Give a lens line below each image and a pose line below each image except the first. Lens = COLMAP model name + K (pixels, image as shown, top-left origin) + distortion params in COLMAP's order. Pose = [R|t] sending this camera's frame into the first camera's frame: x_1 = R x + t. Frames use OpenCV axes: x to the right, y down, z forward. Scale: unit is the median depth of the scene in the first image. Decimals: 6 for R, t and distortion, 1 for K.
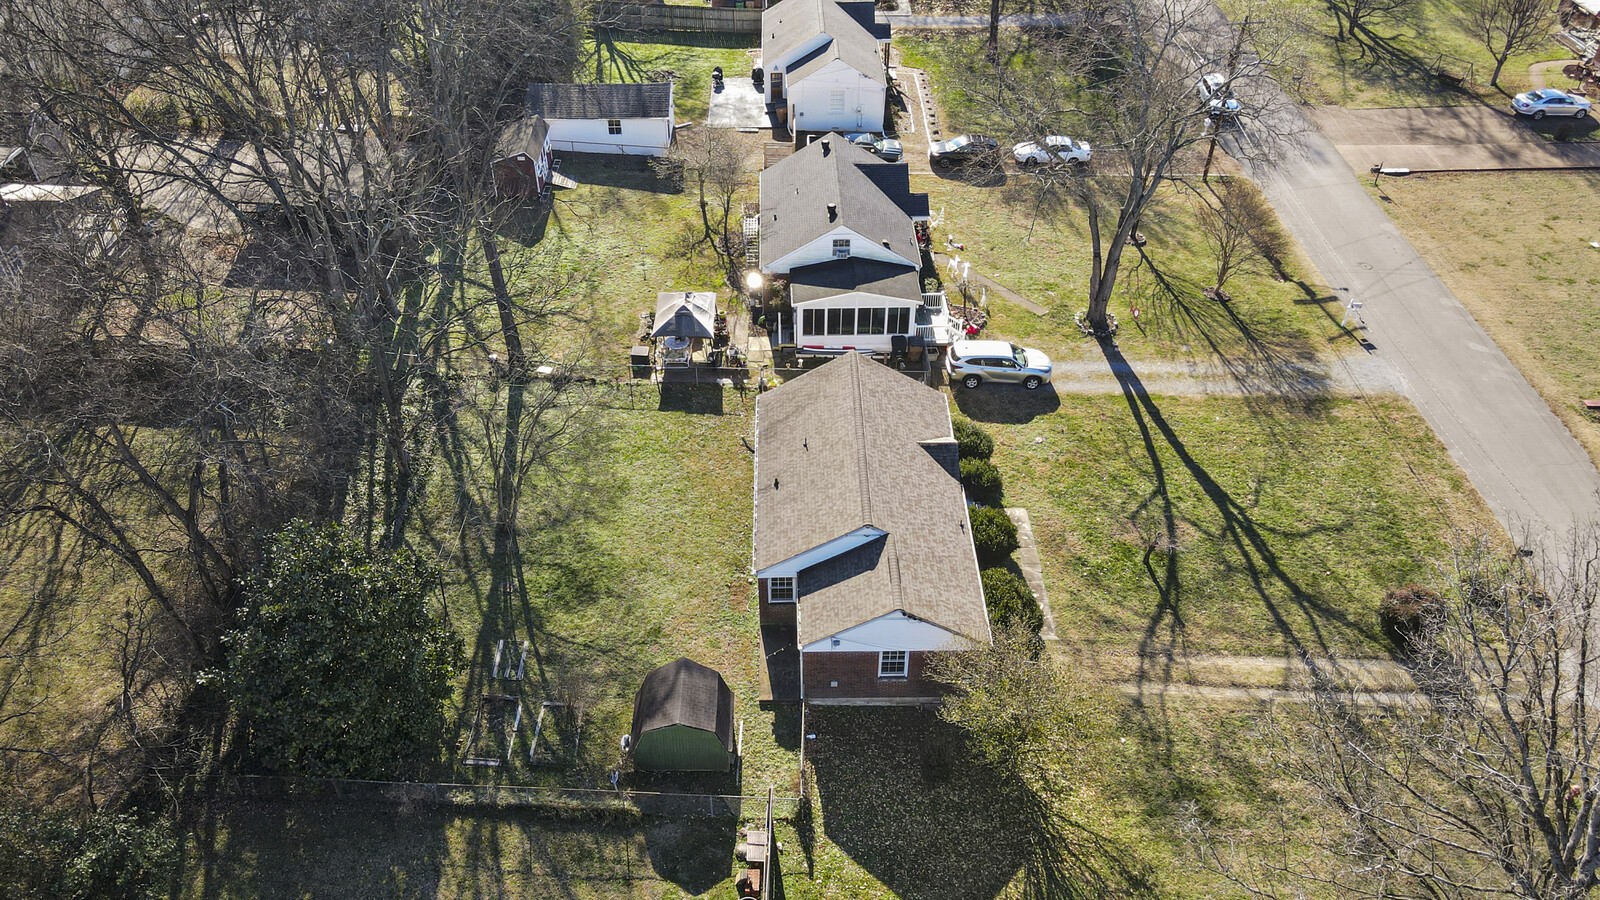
lens RADIAL K [[1172.8, 0, 795.1], [0, 1172.8, 459.8], [0, 0, 1]] dist [0.000609, 0.044254]
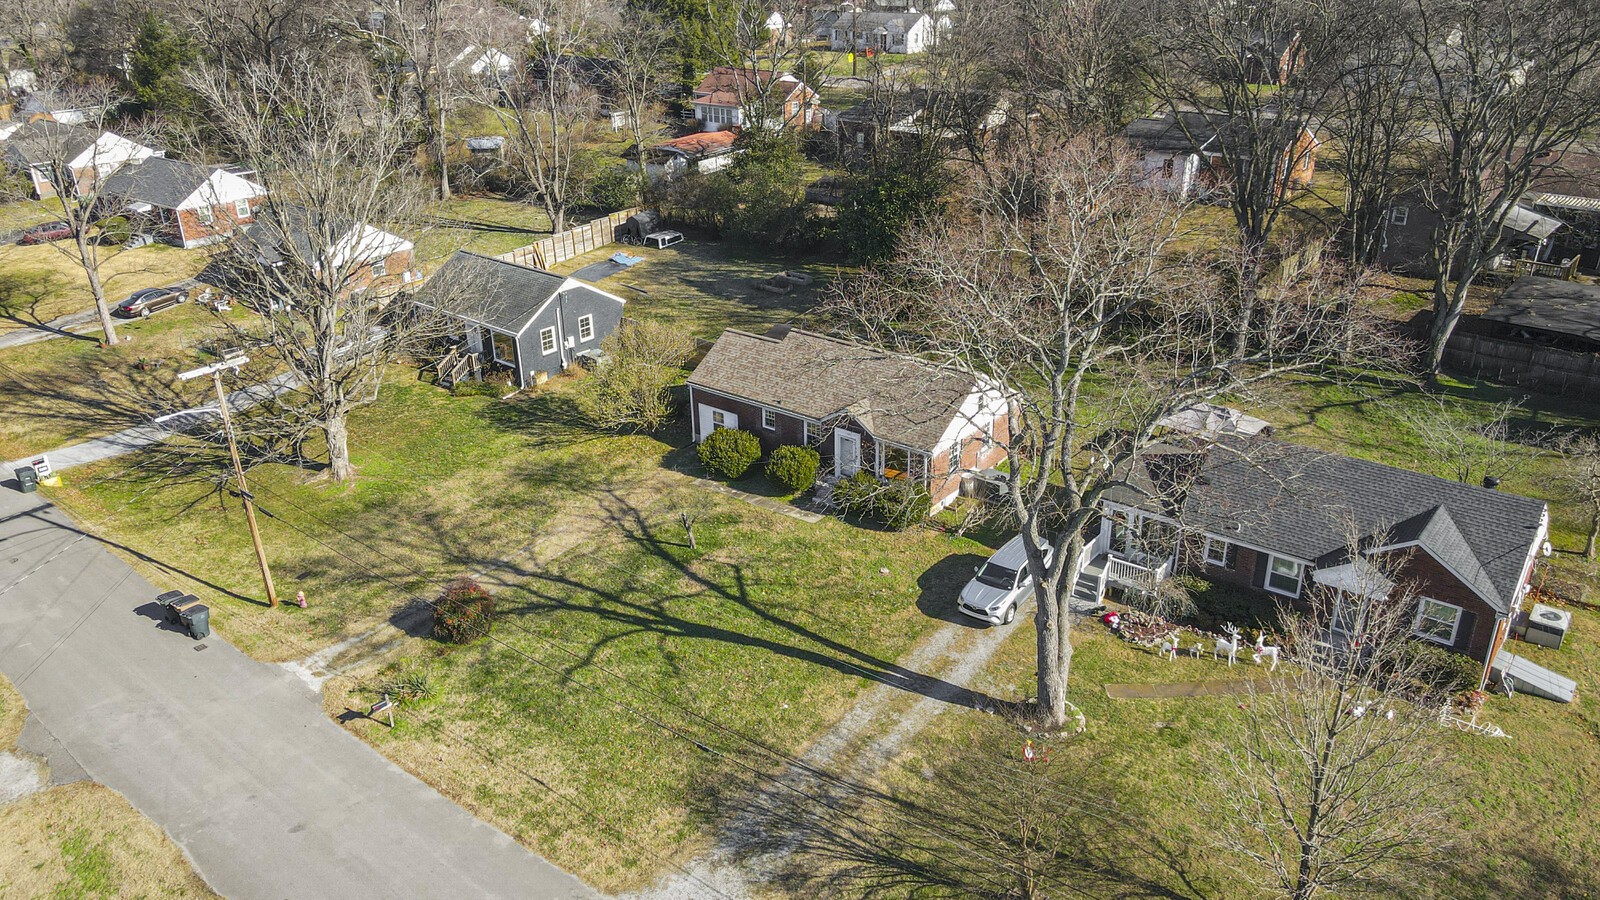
lens RADIAL K [[1172.8, 0, 795.1], [0, 1172.8, 459.8], [0, 0, 1]] dist [0.000609, 0.044254]
pose [[-0.634097, 0.335511, -0.696673, 0.896977], [-0.472574, 0.544979, 0.692584, -0.688743], [0.612042, 0.768395, -0.187016, 1.137192]]
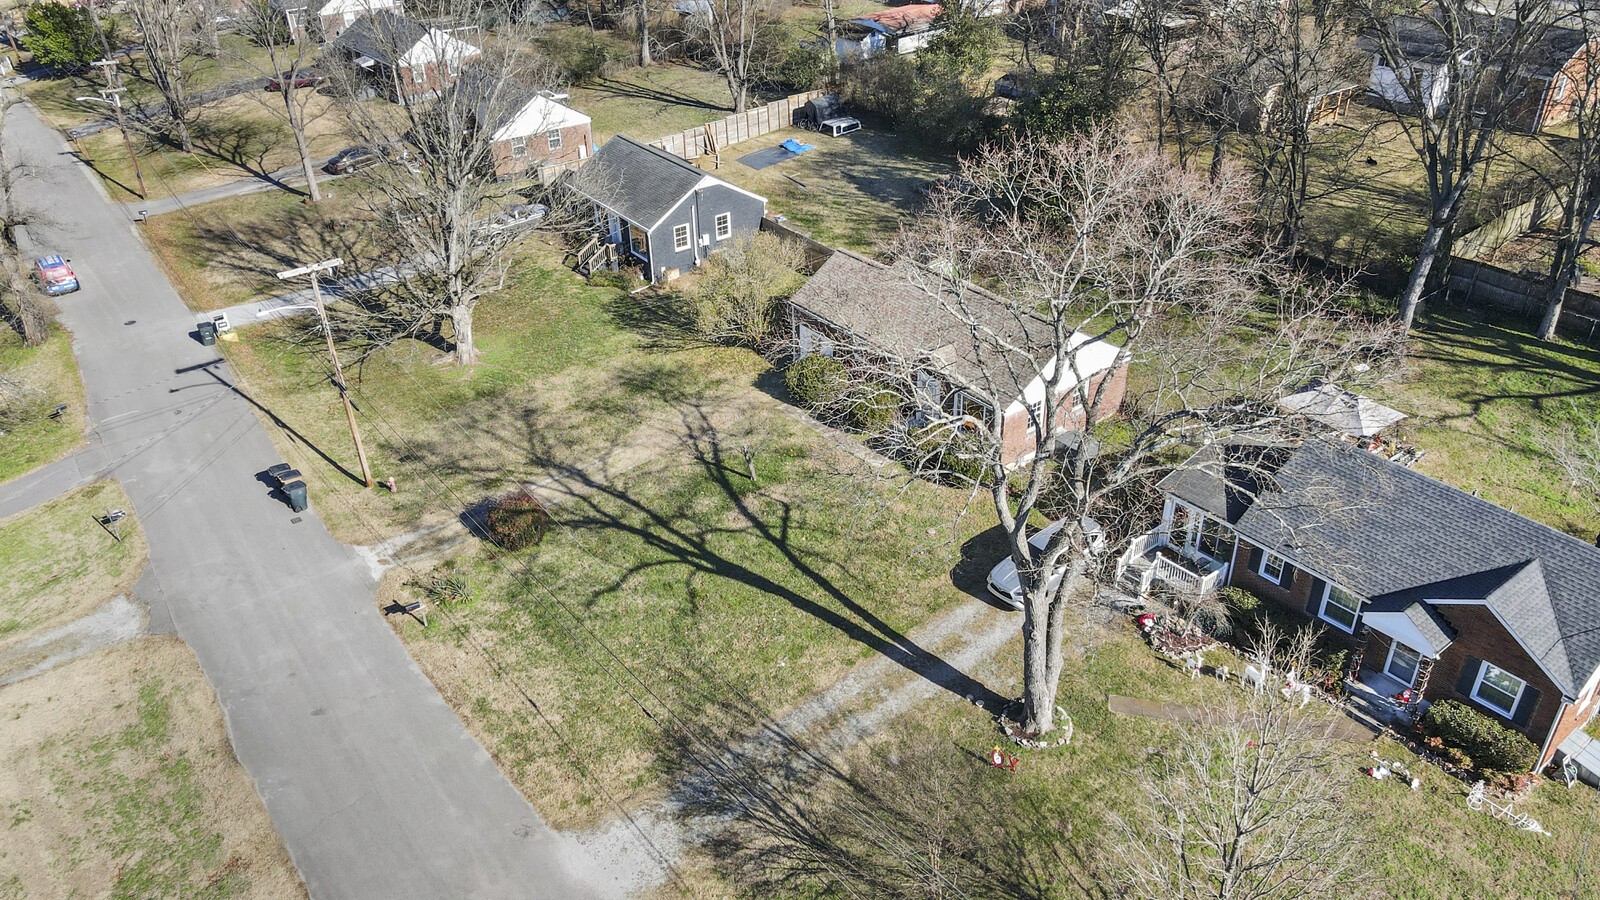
lens RADIAL K [[1172.8, 0, 795.1], [0, 1172.8, 459.8], [0, 0, 1]] dist [0.000609, 0.044254]
pose [[-0.797971, 0.332693, -0.502551, 0.752491], [-0.362446, 0.401313, 0.841178, -0.779292], [0.481534, 0.853384, -0.199653, 1.158131]]
